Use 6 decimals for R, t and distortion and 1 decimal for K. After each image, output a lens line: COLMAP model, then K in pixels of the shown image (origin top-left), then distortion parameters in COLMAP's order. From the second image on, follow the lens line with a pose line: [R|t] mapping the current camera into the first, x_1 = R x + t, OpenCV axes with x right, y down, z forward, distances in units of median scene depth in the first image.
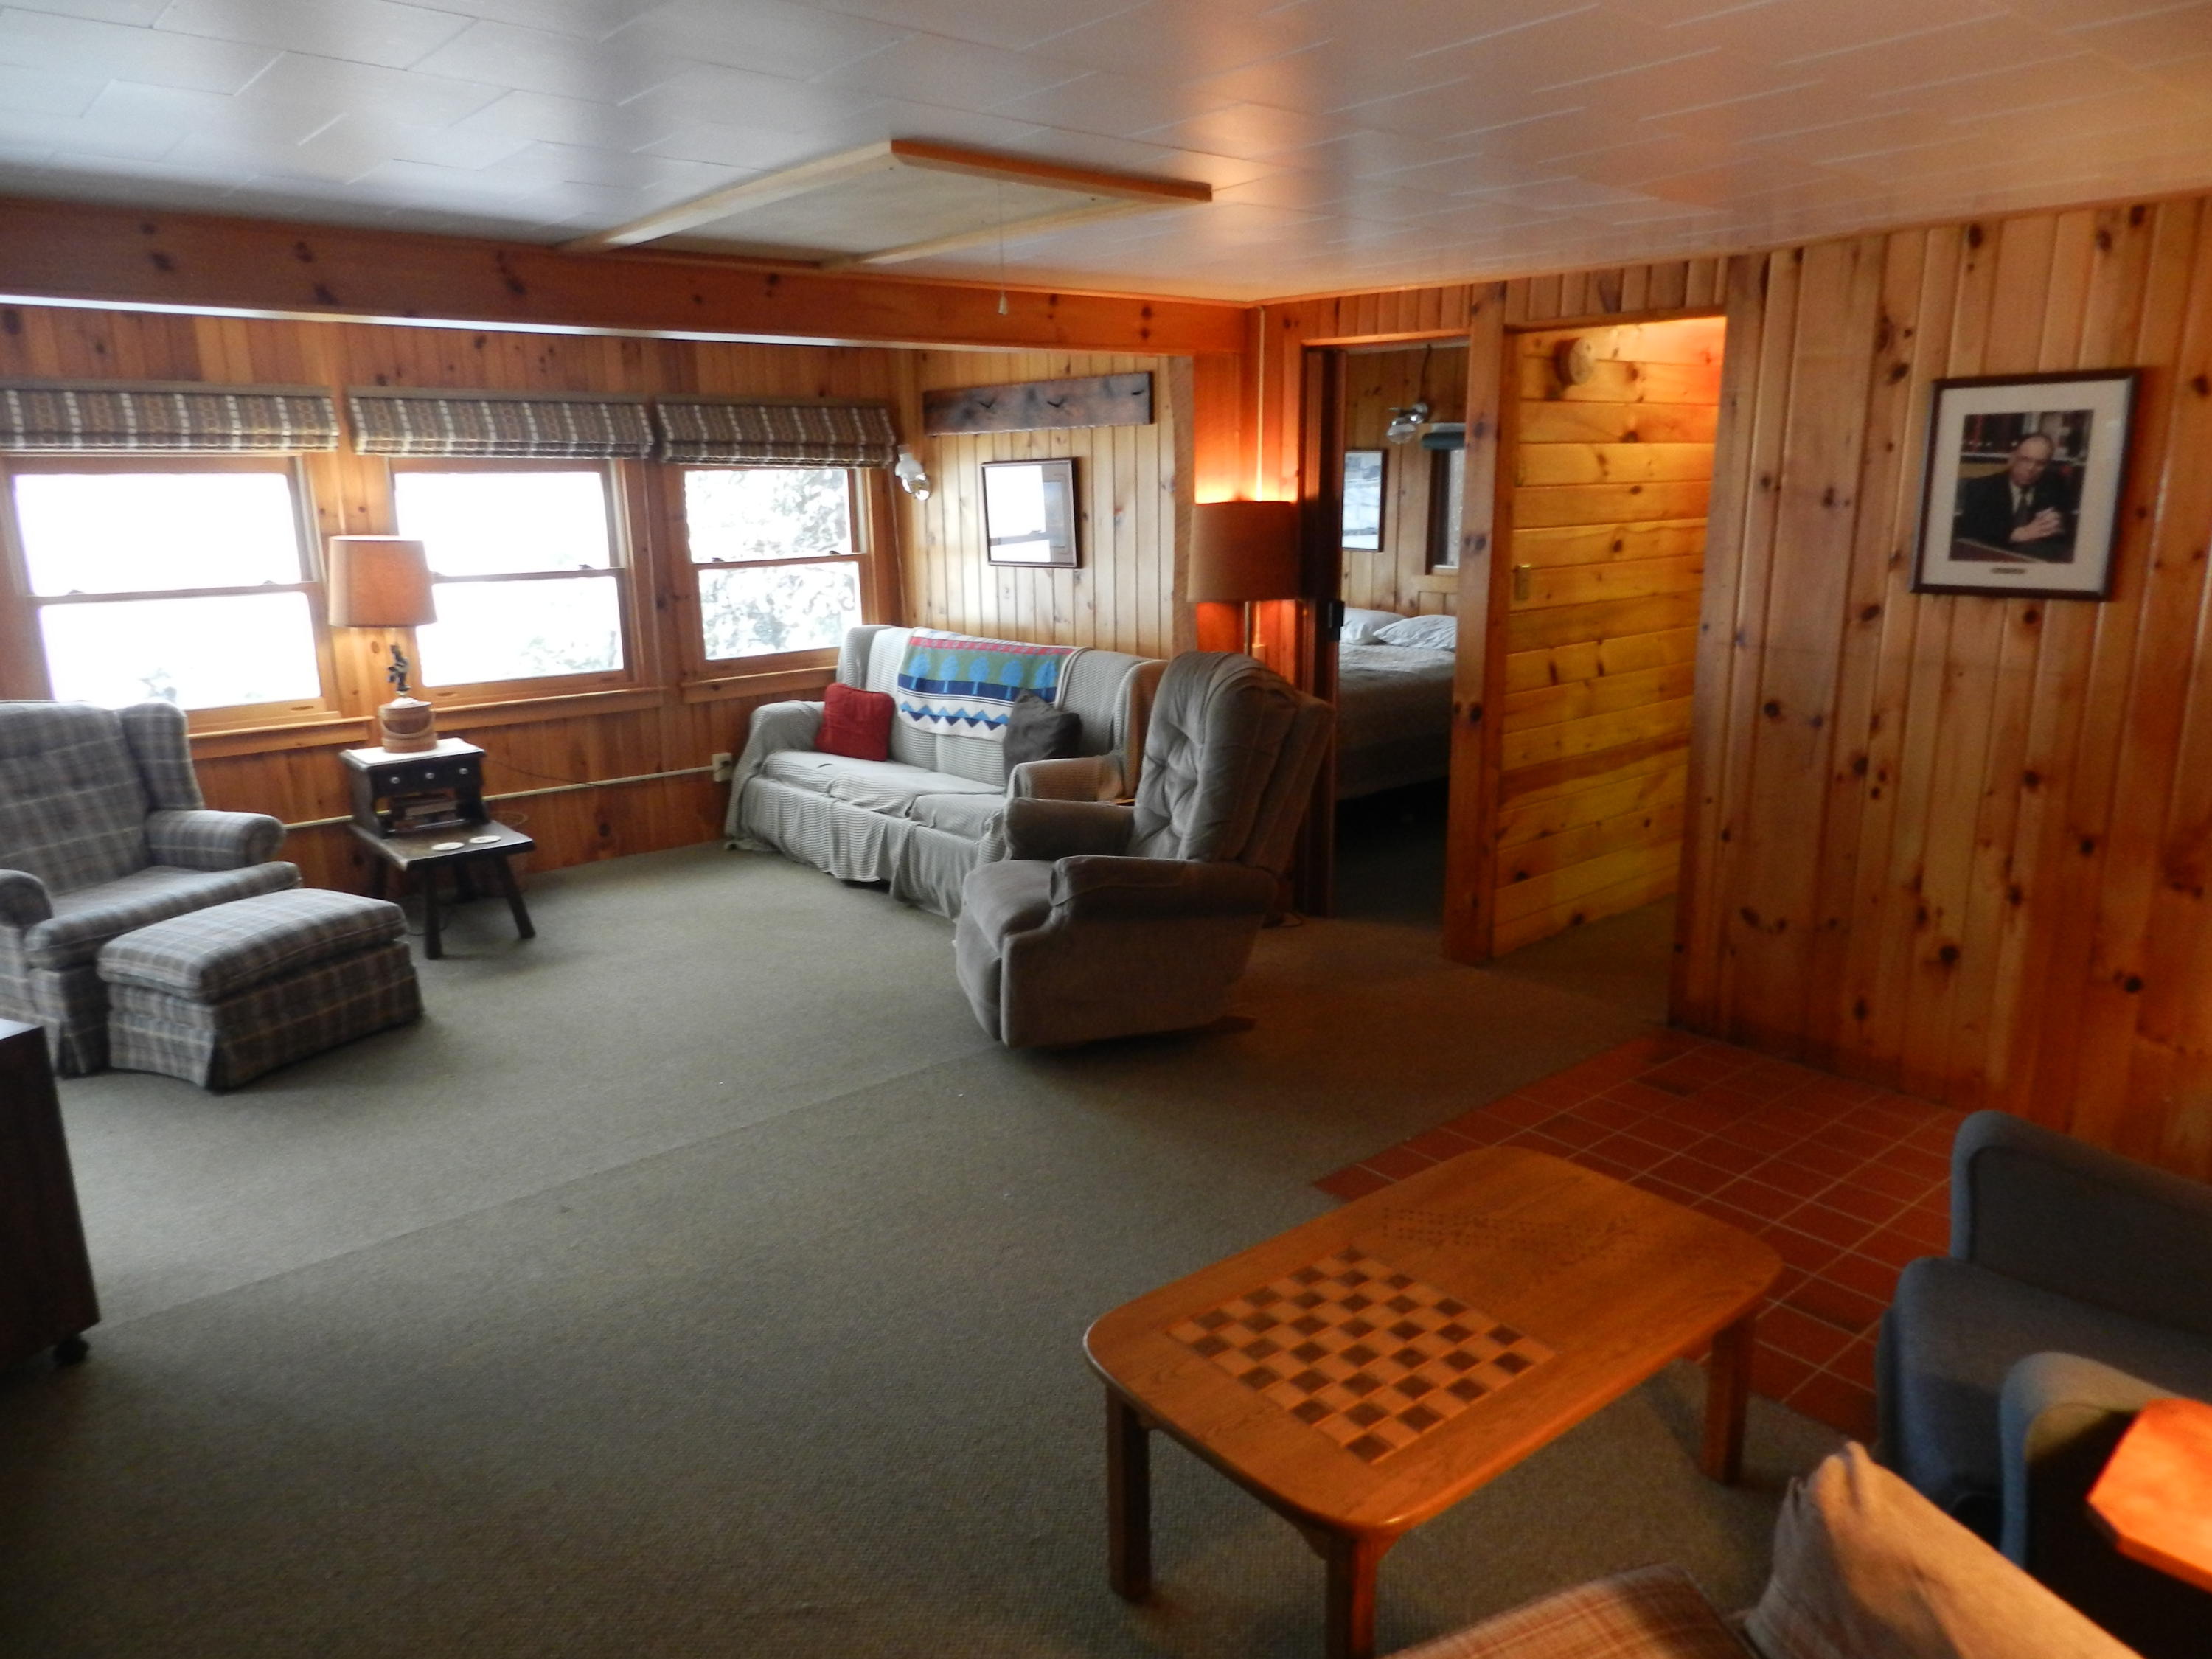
lens RADIAL K [[1481.5, 0, 1106.0], [0, 1481.5, 829.5], [0, 0, 1]] dist [0.008764, -0.000113]
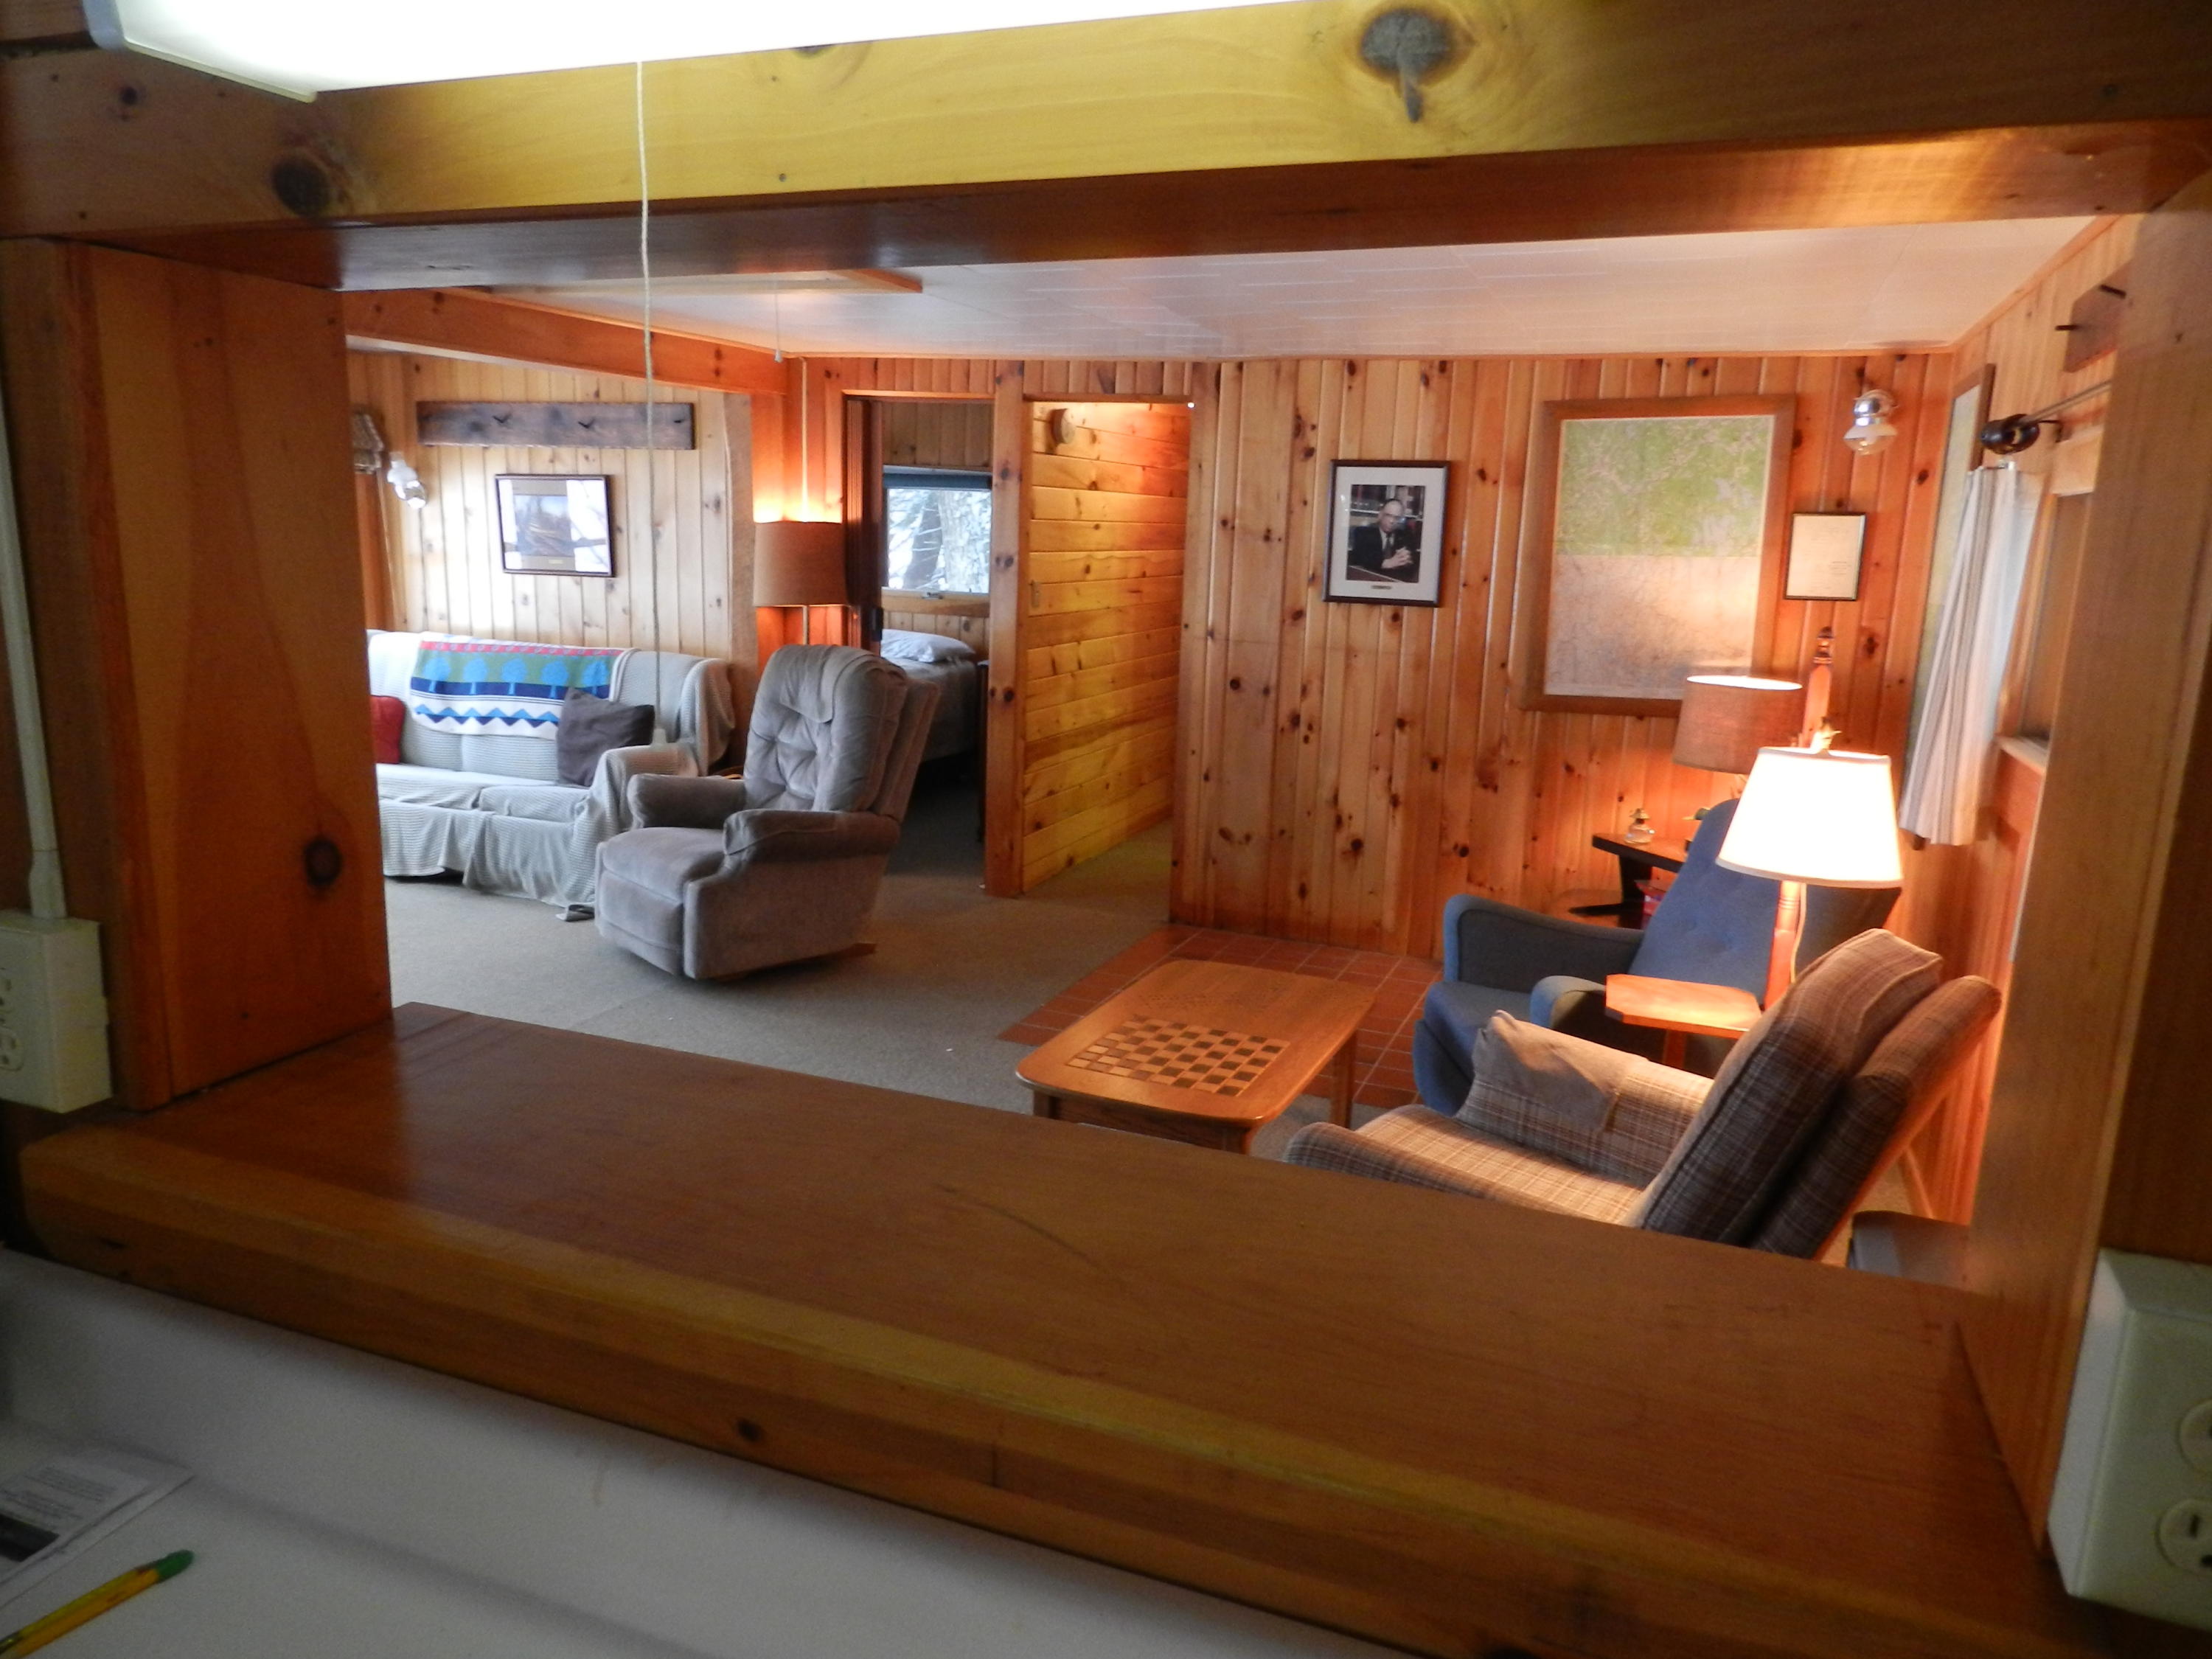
lens RADIAL K [[1481.5, 0, 1106.0], [0, 1481.5, 829.5], [0, 0, 1]] dist [0.008764, -0.000113]
pose [[0.884410, -0.050766, 0.463942, -0.306489], [0.062893, 0.997963, -0.010692, 0.061556], [-0.462455, 0.038634, 0.885801, -0.176638]]
